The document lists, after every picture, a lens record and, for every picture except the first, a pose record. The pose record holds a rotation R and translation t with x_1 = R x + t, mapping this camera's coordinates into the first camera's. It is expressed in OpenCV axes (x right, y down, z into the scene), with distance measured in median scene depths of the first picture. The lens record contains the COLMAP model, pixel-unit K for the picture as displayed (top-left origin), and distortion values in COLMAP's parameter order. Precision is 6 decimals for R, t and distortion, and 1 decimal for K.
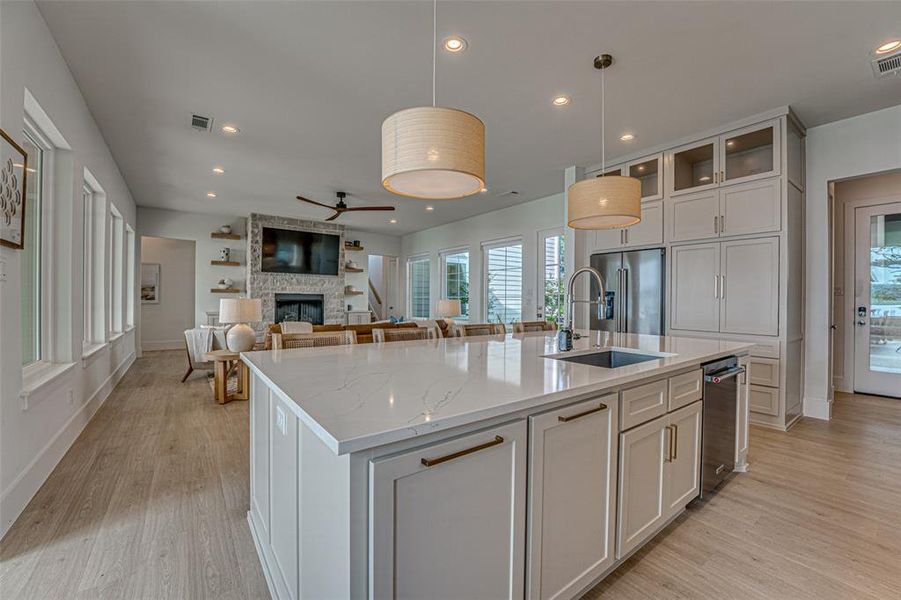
lens RADIAL K [[368.1, 0, 466.0], [0, 368.1, 294.3], [0, 0, 1]] dist [-0.022302, 0.000330]
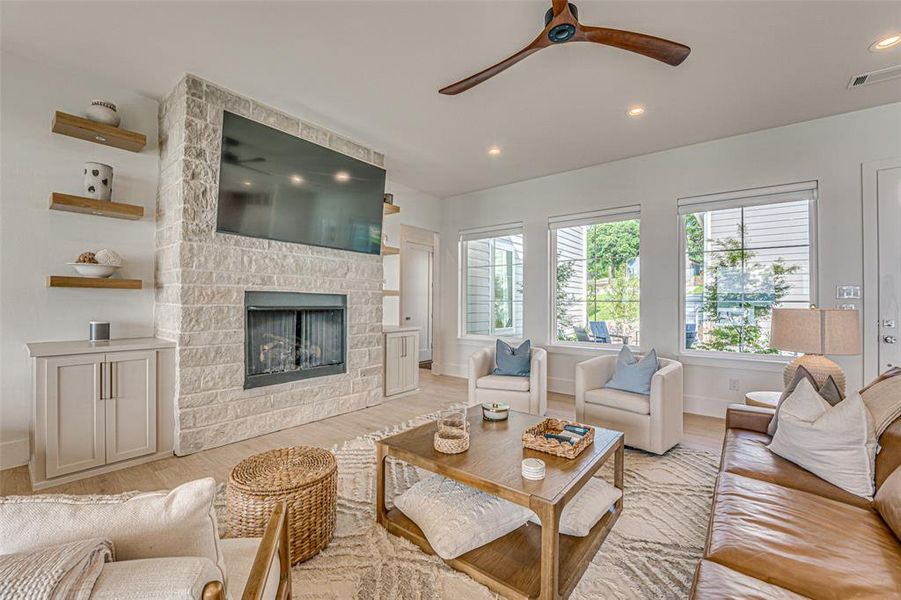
lens RADIAL K [[368.1, 0, 456.9], [0, 368.1, 296.6], [0, 0, 1]] dist [-0.022302, 0.000330]
pose [[0.967247, 0.004191, 0.253802, -0.399436], [-0.003599, 0.999990, -0.002799, 0.003688], [-0.253811, 0.001793, 0.967252, 0.554664]]
